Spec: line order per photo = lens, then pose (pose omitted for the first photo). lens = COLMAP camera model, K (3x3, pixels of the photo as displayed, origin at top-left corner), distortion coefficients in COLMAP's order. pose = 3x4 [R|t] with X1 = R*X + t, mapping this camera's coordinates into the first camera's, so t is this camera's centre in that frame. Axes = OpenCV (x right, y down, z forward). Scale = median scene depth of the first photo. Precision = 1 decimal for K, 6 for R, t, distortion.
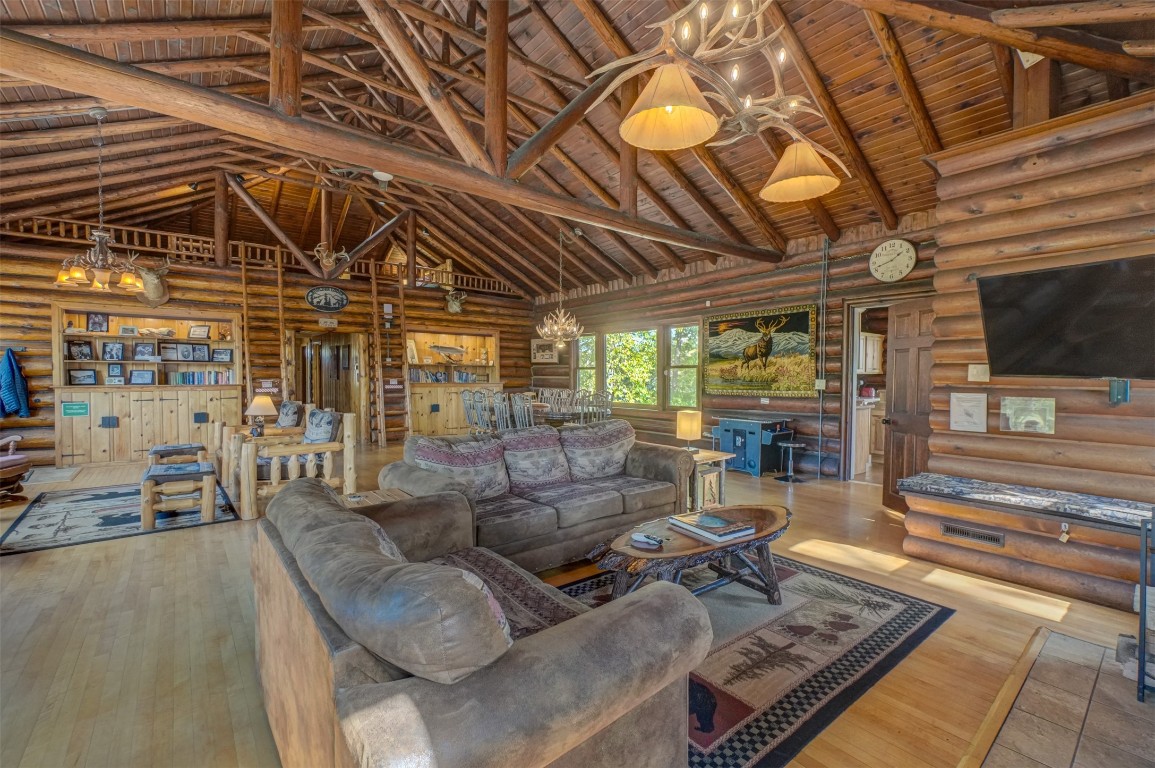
lens RADIAL K [[501.3, 0, 584.3], [0, 501.3, 377.5], [0, 0, 1]] dist [-0.012537, 0.004972]
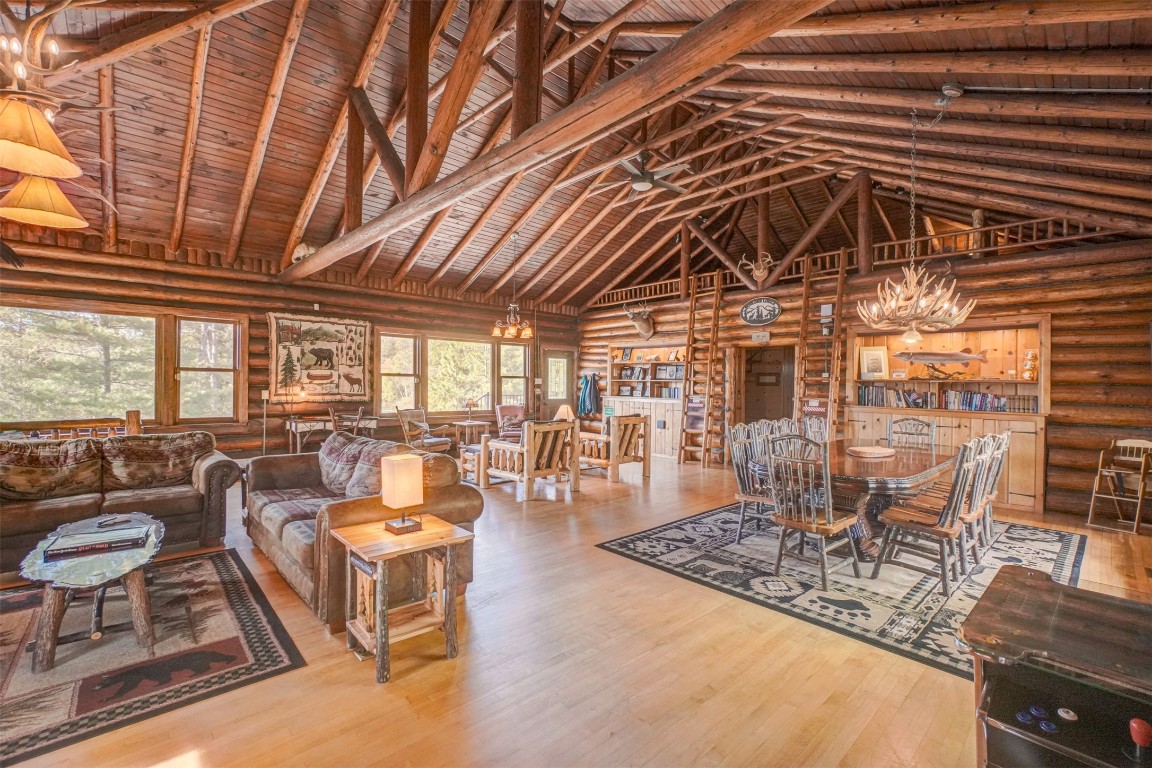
lens RADIAL K [[500.0, 0, 572.2], [0, 500.0, 387.4], [0, 0, 1]] dist [-0.012537, 0.004972]
pose [[0.051259, 0.005575, -0.998670, 0.462365], [-0.023605, 0.999712, 0.004370, -0.011726], [0.998406, 0.023350, 0.051376, 0.683726]]
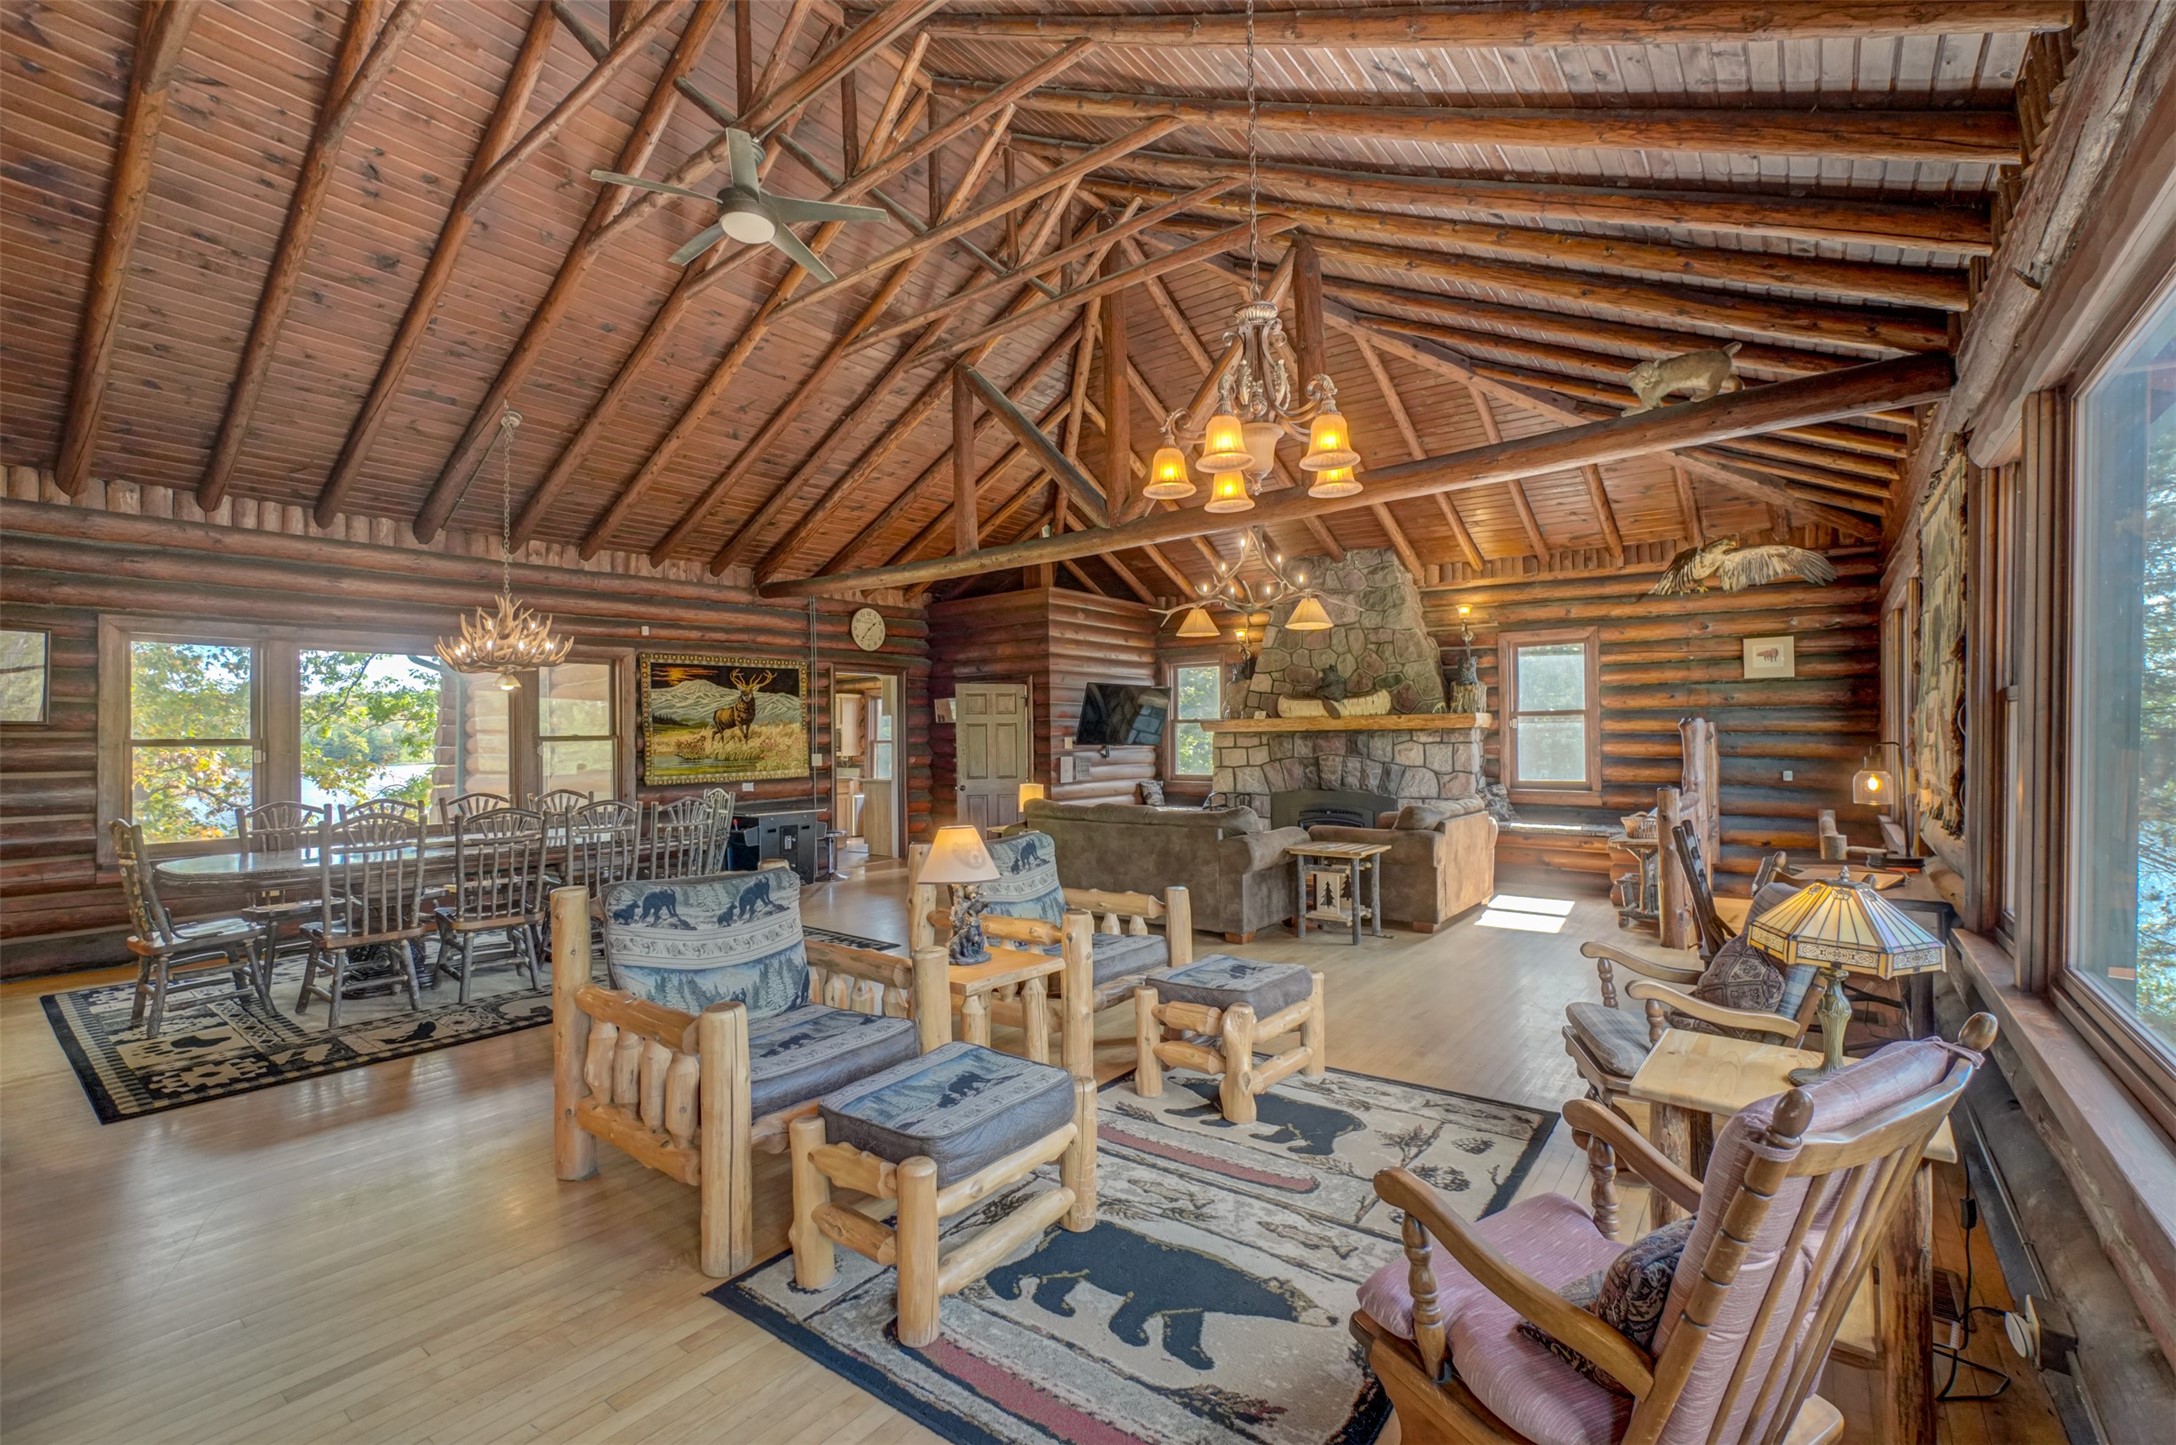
lens RADIAL K [[944.4, 0, 1070.5], [0, 944.4, 740.4], [0, 0, 1]] dist [-0.012537, 0.004972]
pose [[-0.199906, -0.000943, 0.979815, -0.955825], [0.019286, 0.999802, 0.004897, -0.015519], [-0.979625, 0.019876, -0.199848, 0.754502]]
